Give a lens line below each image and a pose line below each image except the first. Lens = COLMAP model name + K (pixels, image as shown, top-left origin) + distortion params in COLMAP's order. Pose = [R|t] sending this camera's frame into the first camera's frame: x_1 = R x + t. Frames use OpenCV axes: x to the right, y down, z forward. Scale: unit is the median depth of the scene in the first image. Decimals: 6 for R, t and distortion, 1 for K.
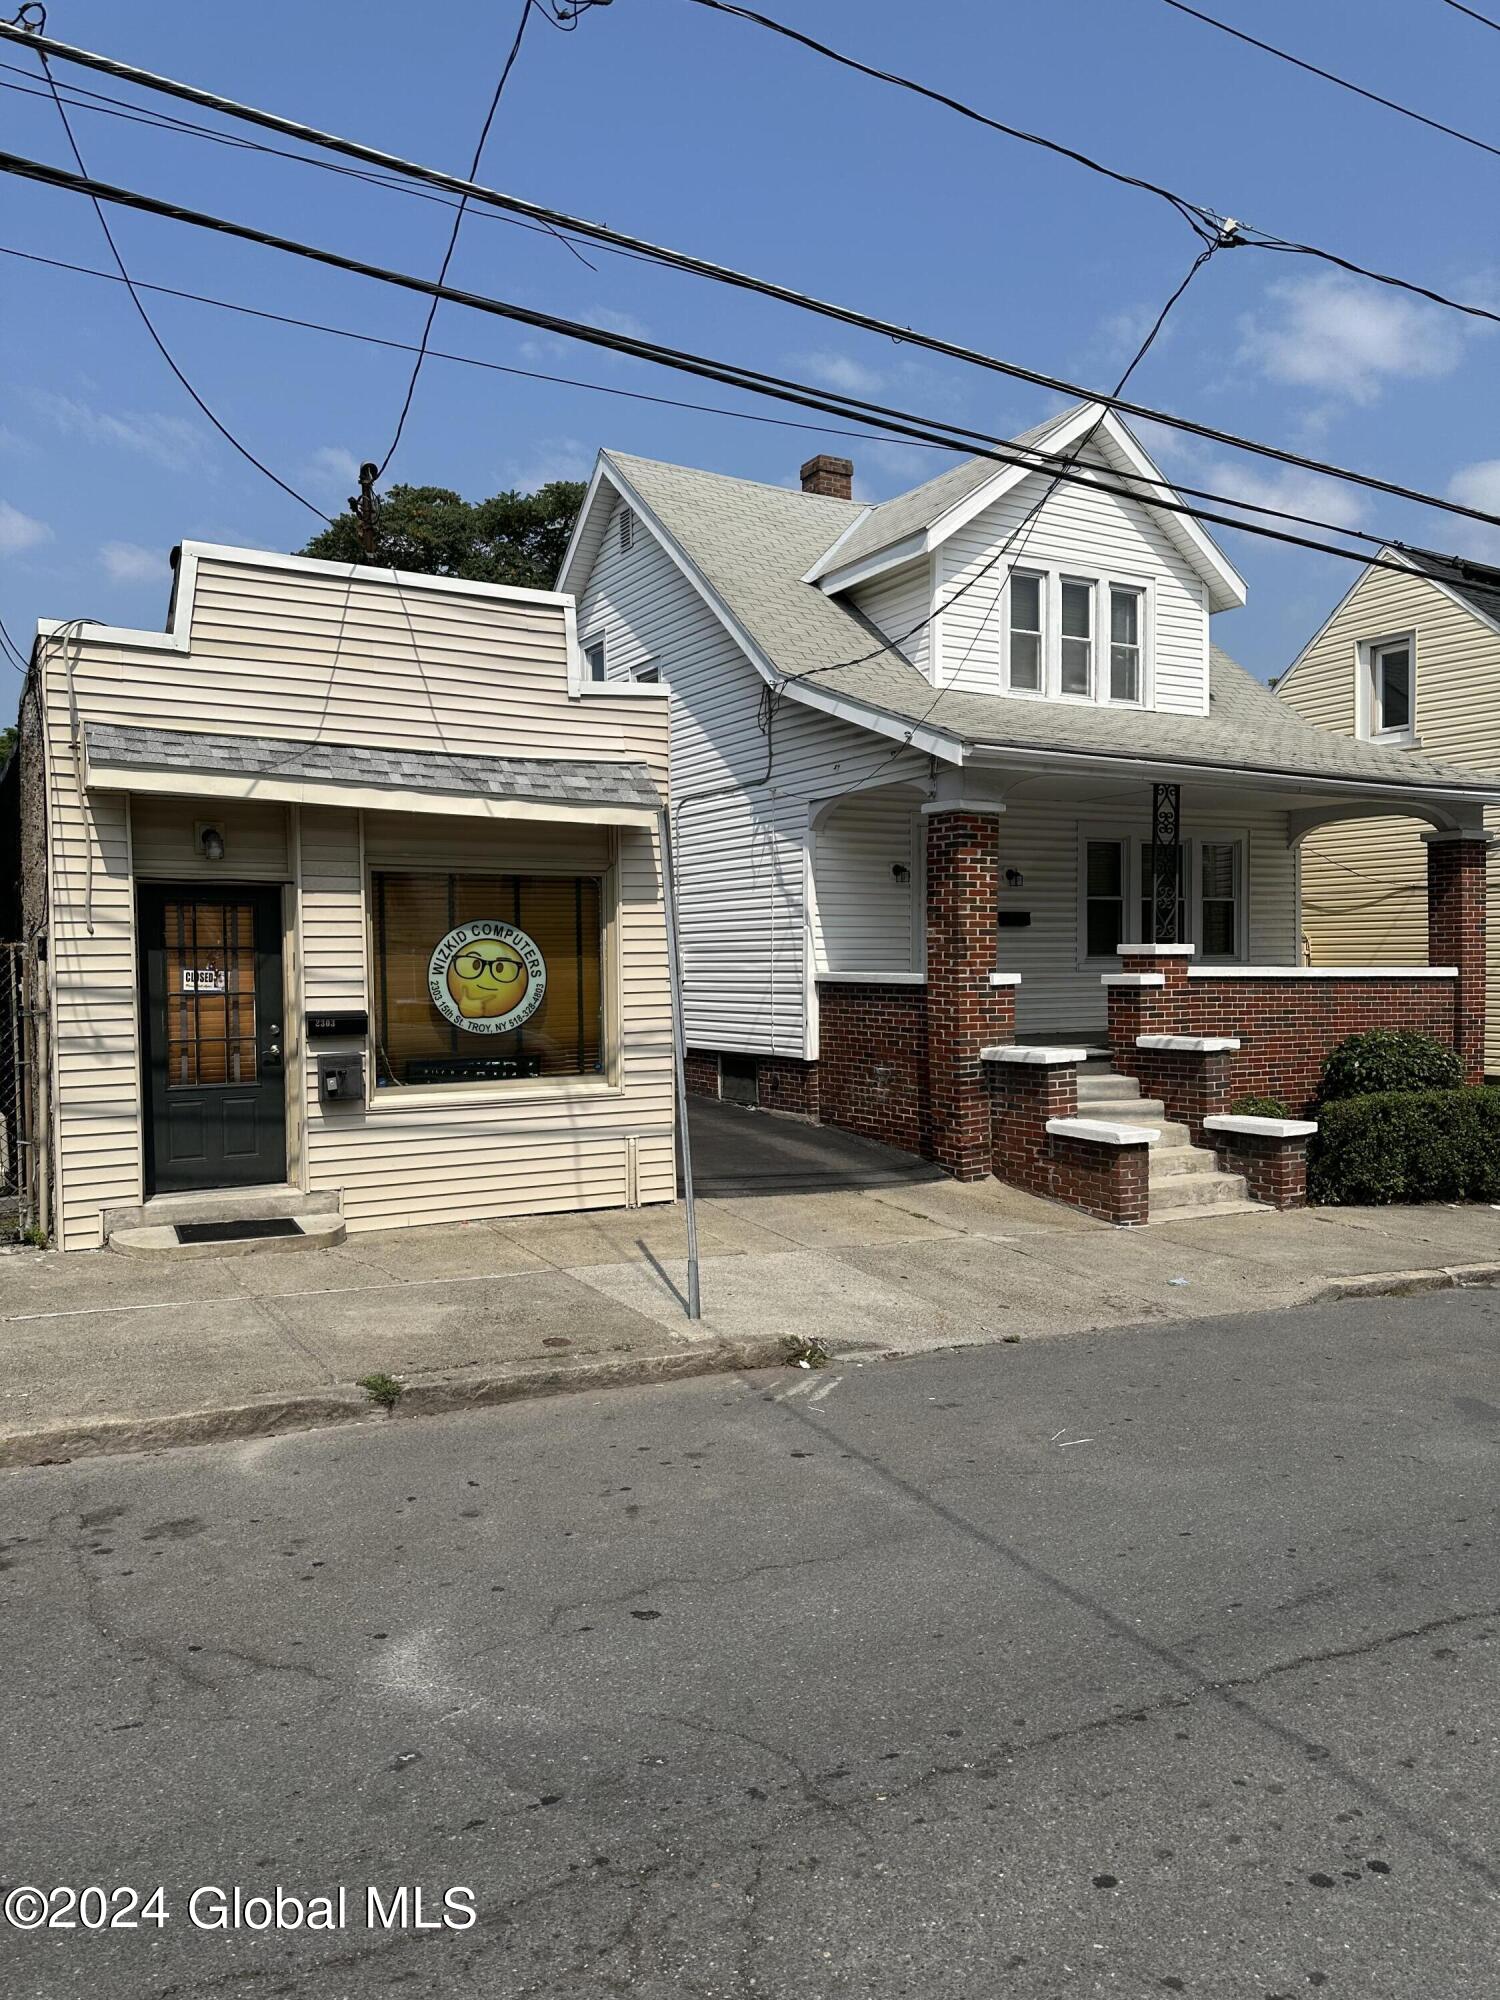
lens RADIAL K [[1411.4, 0, 753.1], [0, 1411.4, 1022.1], [0, 0, 1]] dist [0.035155, -0.048009]
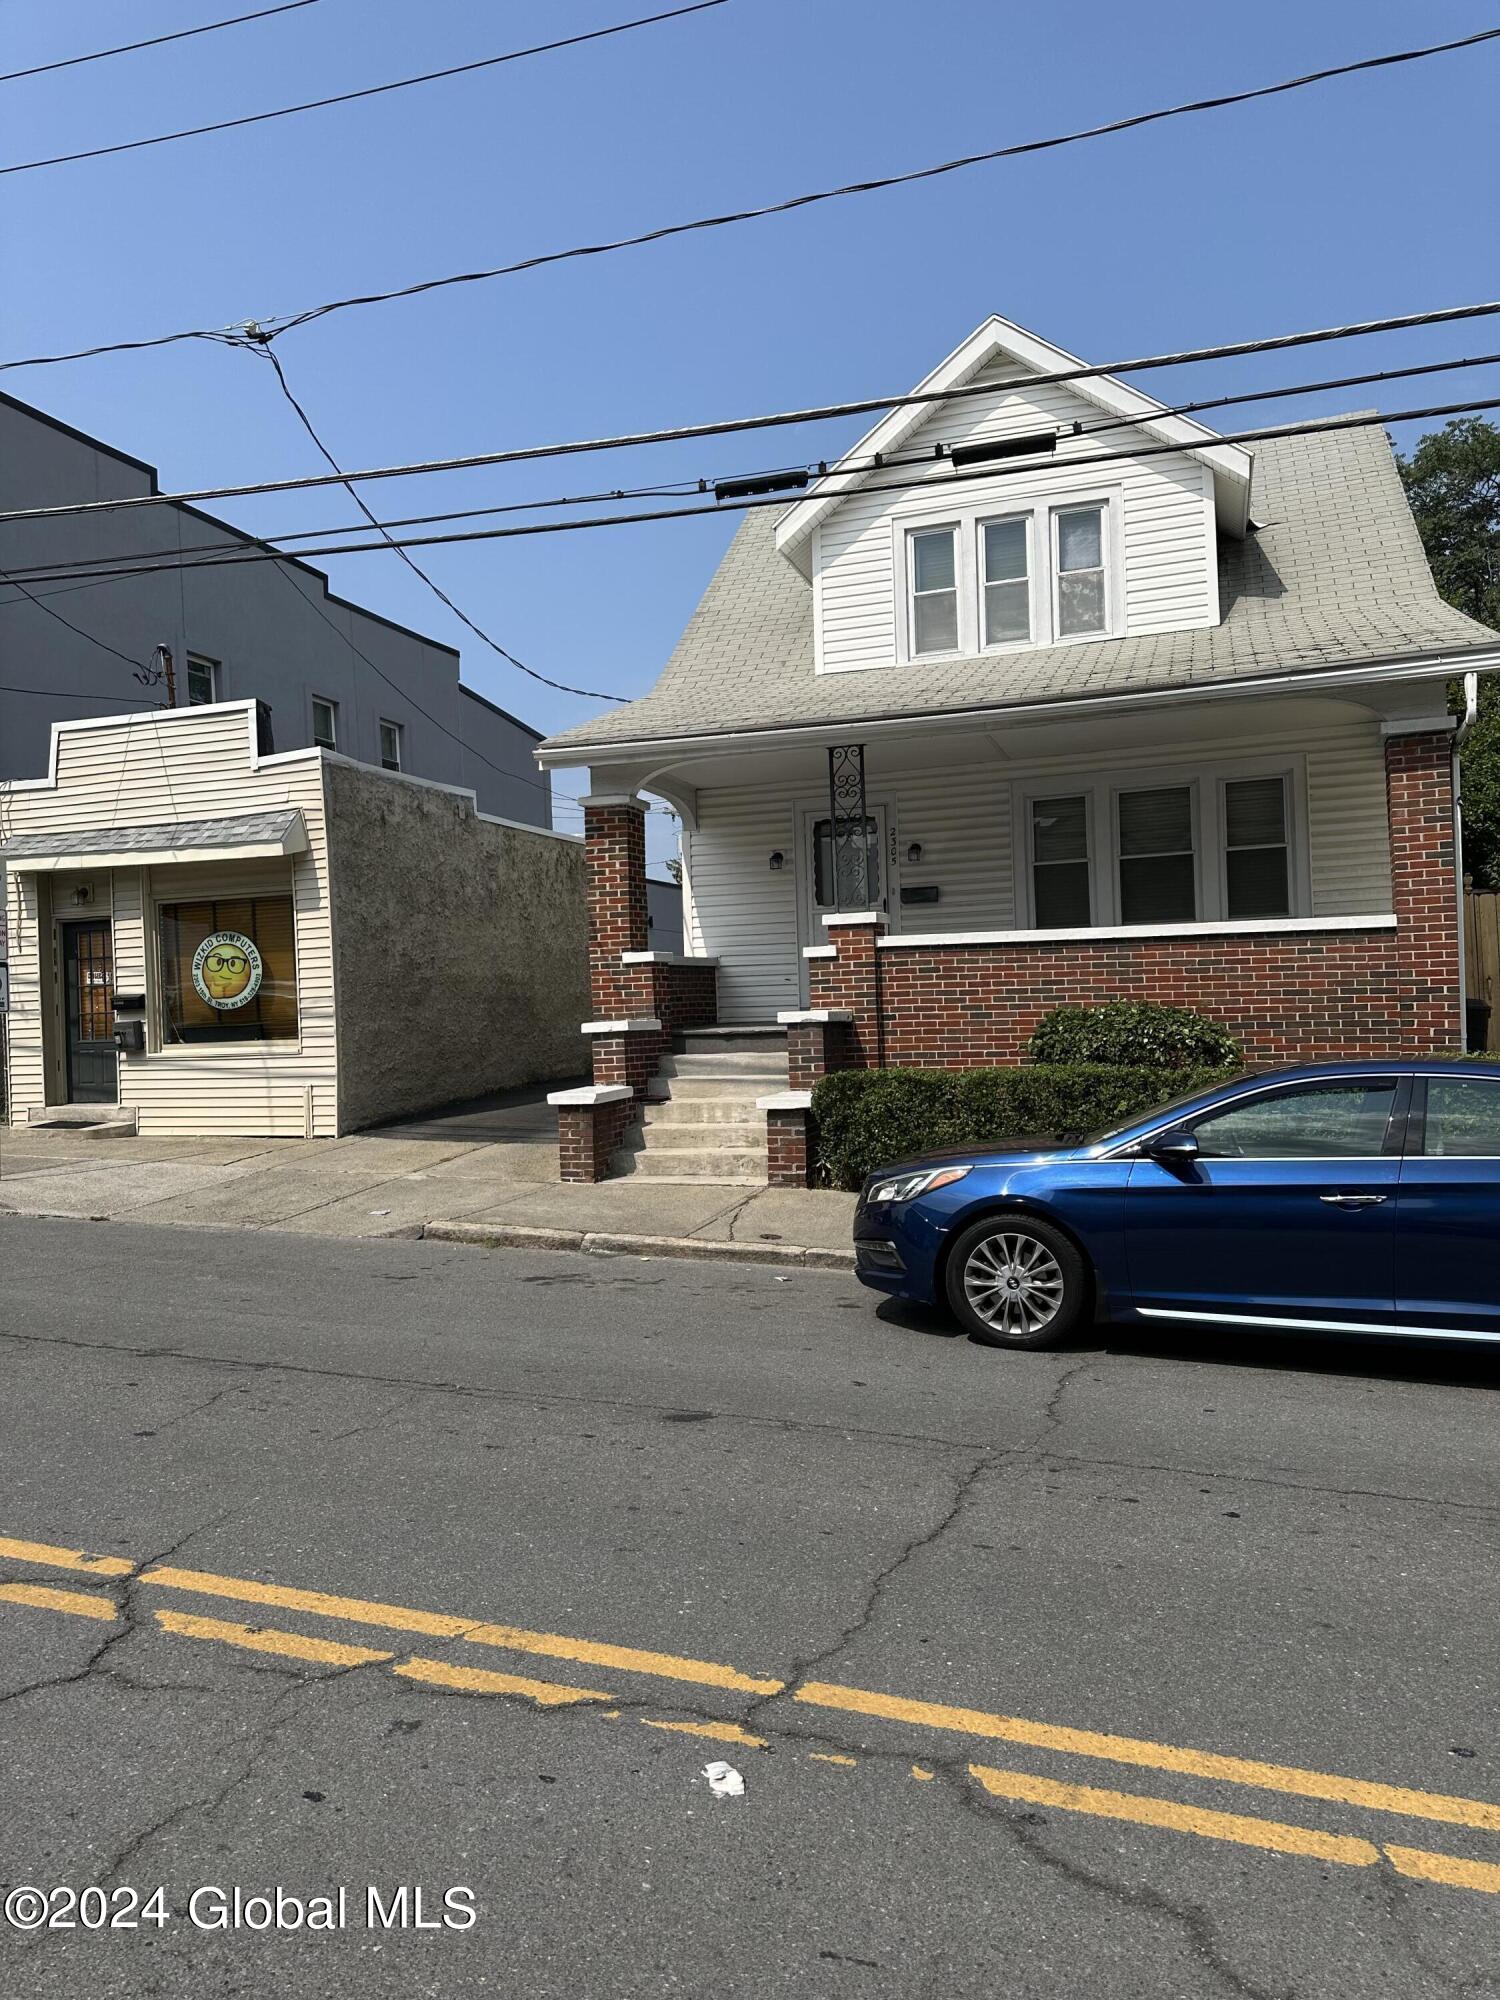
lens RADIAL K [[1411.4, 0, 760.9], [0, 1411.4, 1040.6], [0, 0, 1]] dist [0.035155, -0.048009]
pose [[0.666200, 0.000022, -0.745773, 1.064211], [-0.000581, 1.000000, -0.000489, 0.034213], [0.745773, 0.000759, 0.666200, 0.362724]]
